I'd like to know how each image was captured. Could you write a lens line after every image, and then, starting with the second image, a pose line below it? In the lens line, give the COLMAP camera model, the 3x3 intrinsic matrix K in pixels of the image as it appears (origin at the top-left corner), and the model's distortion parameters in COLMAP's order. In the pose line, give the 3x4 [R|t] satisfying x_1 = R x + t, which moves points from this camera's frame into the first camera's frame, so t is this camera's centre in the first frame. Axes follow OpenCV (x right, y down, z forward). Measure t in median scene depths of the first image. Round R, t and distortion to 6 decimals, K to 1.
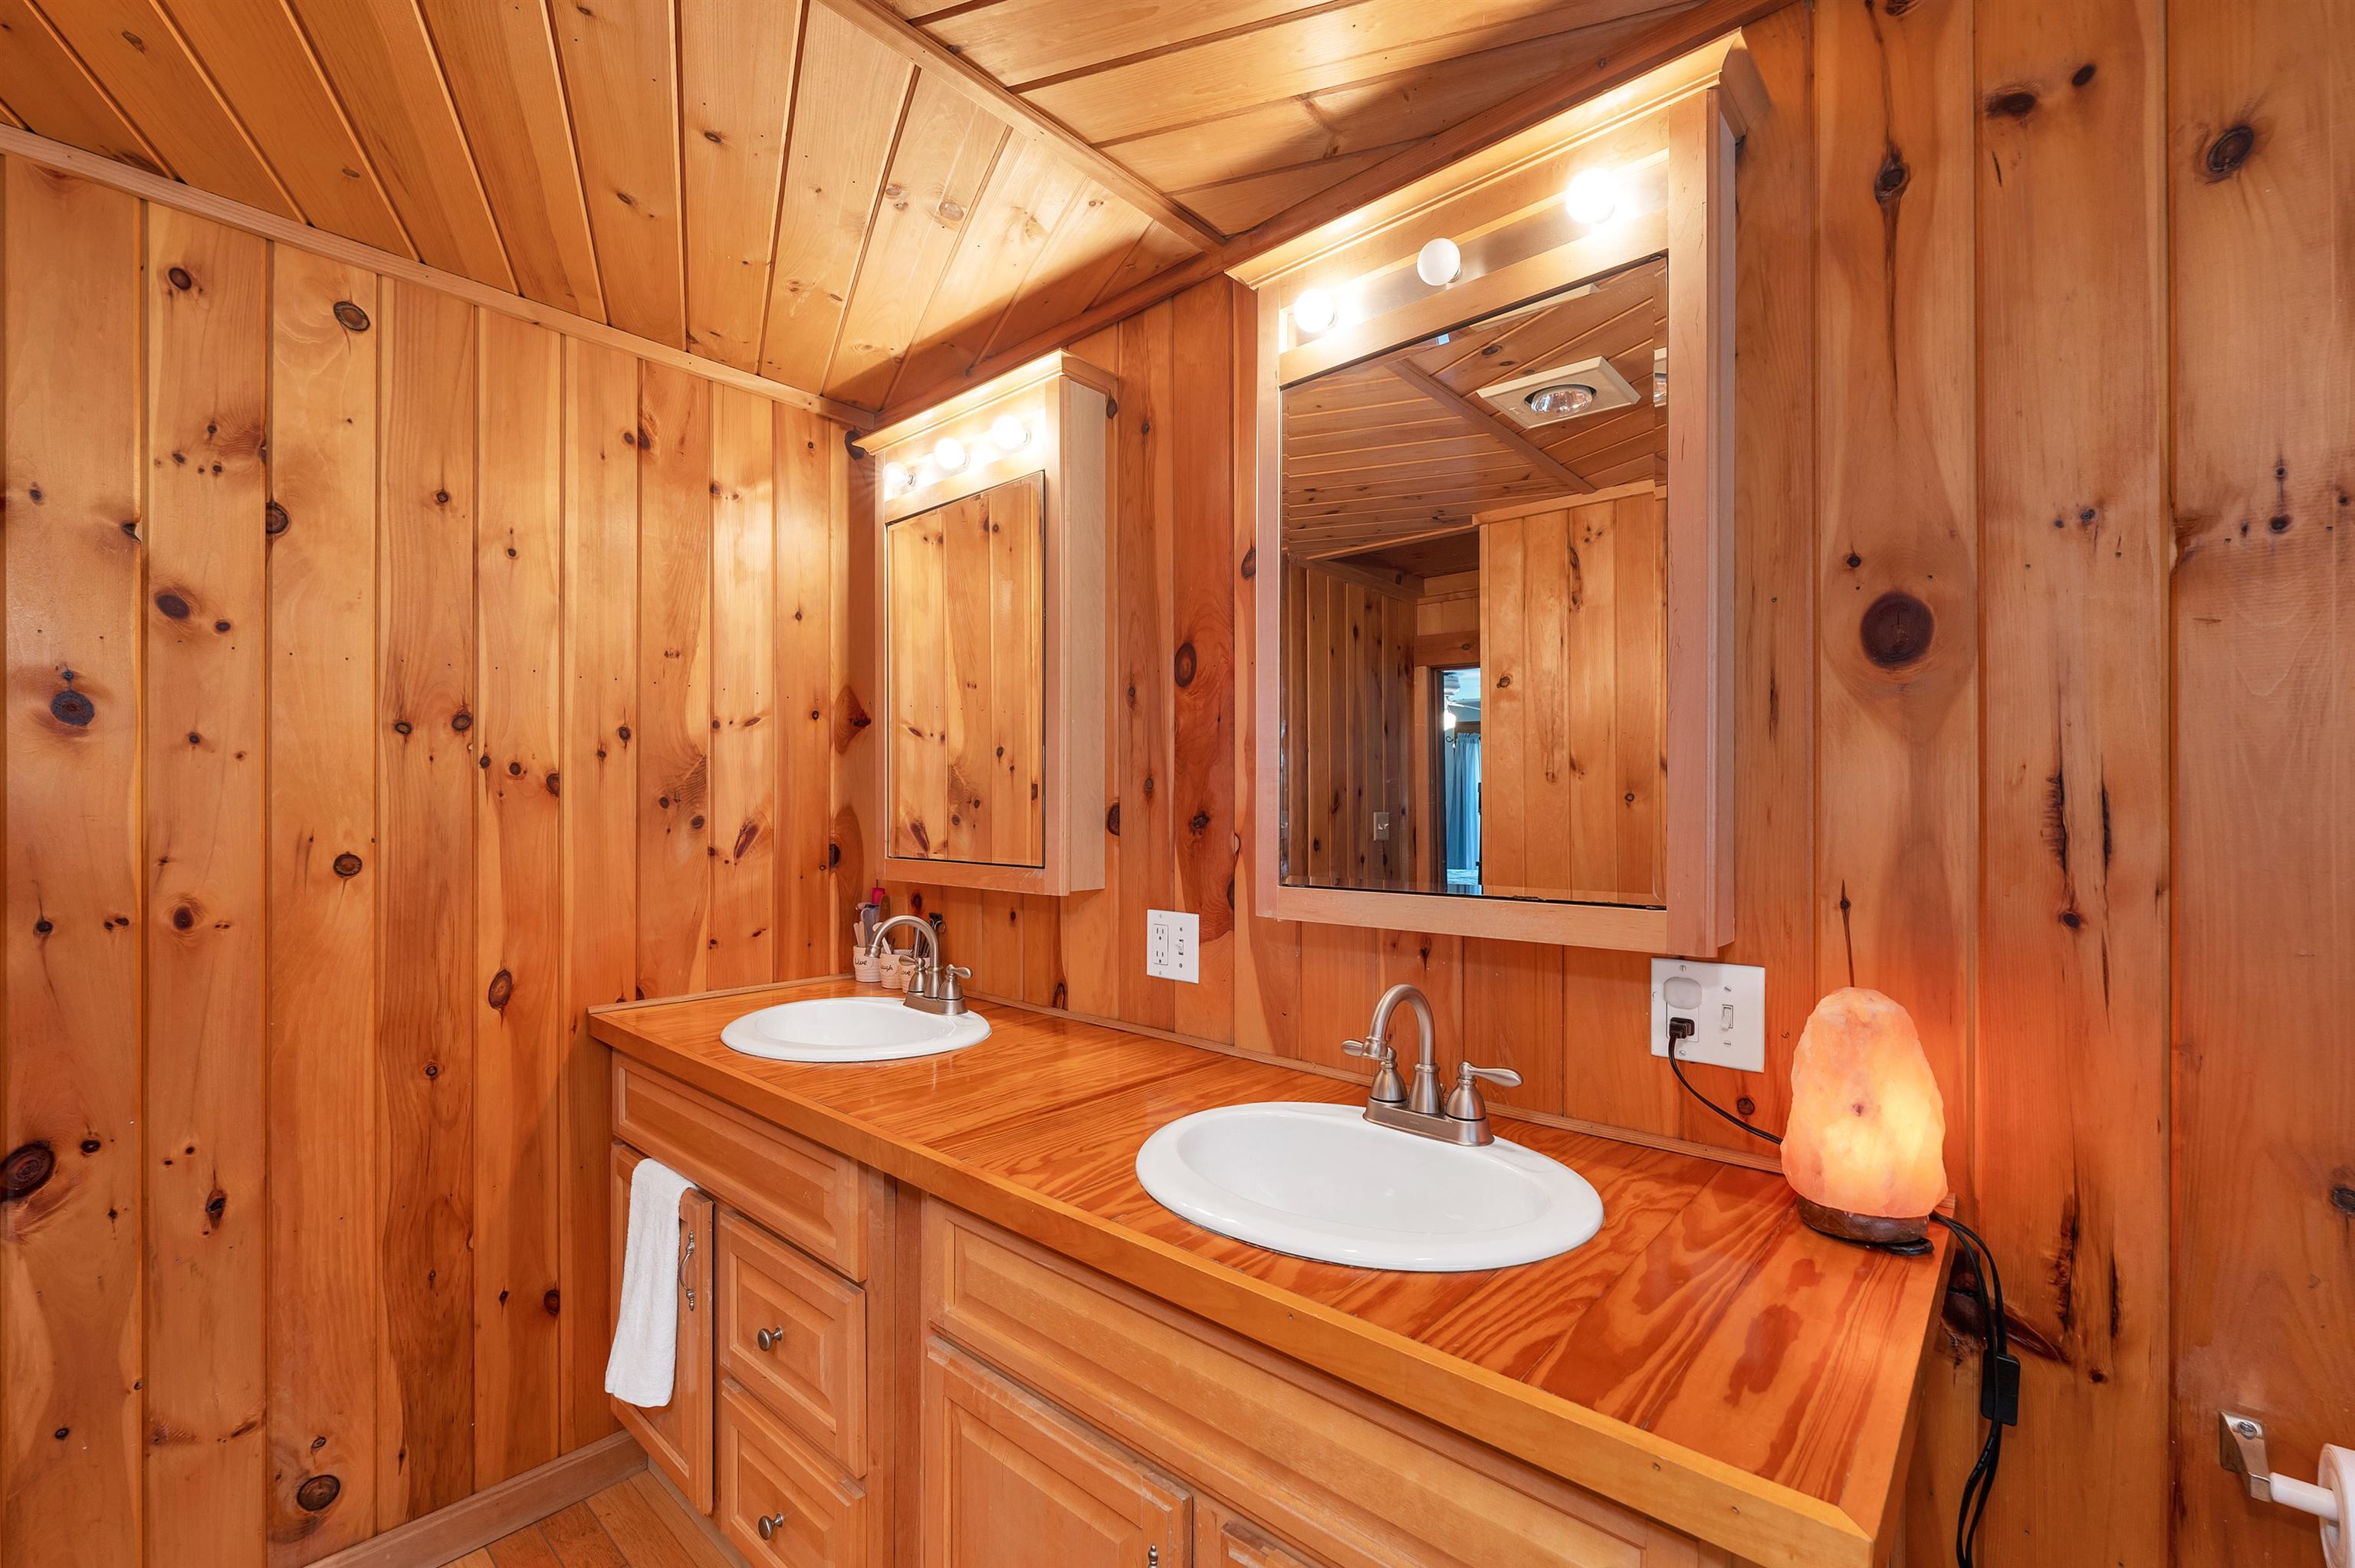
lens RADIAL K [[988.9, 0, 1181.3], [0, 988.9, 795.8], [0, 0, 1]] dist [-0.003665, -0.000502]
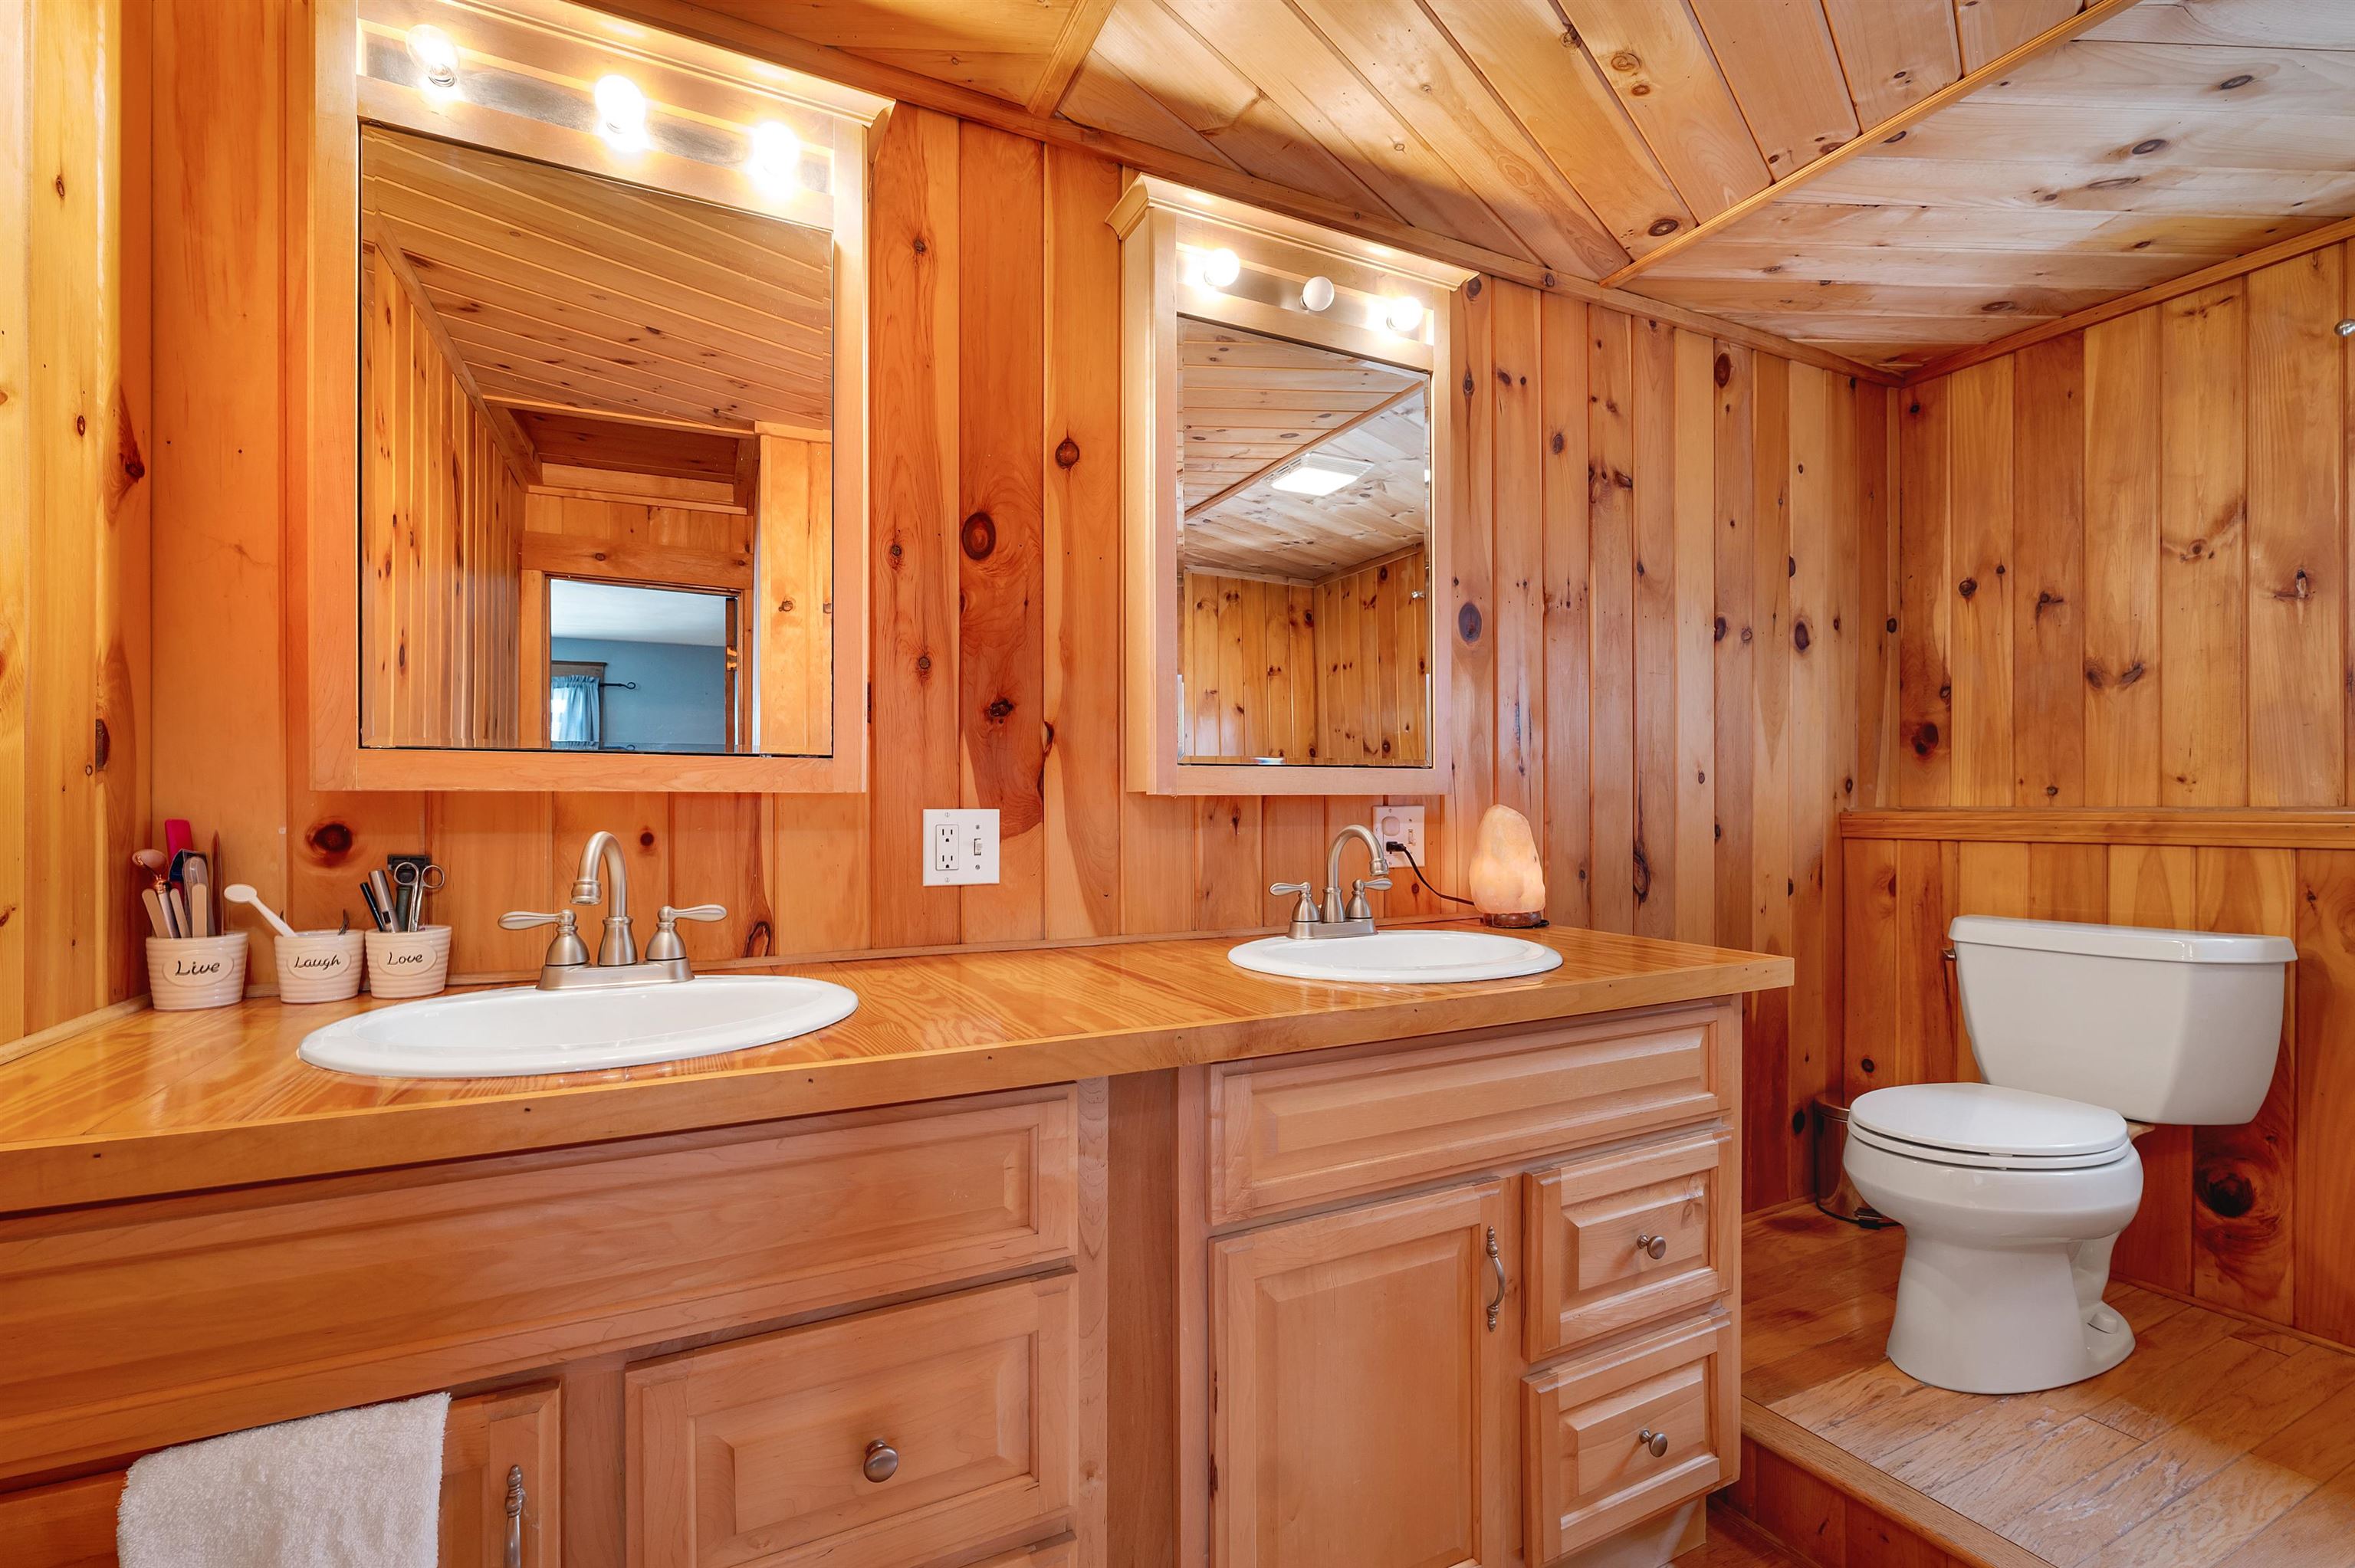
lens RADIAL K [[988.9, 0, 1177.7], [0, 988.9, 797.3], [0, 0, 1]] dist [-0.003665, -0.000502]
pose [[0.381839, 0.008393, 0.924191, -0.773915], [-0.006871, 0.999957, -0.006242, 0.113391], [-0.924203, -0.003966, 0.381880, 0.490808]]
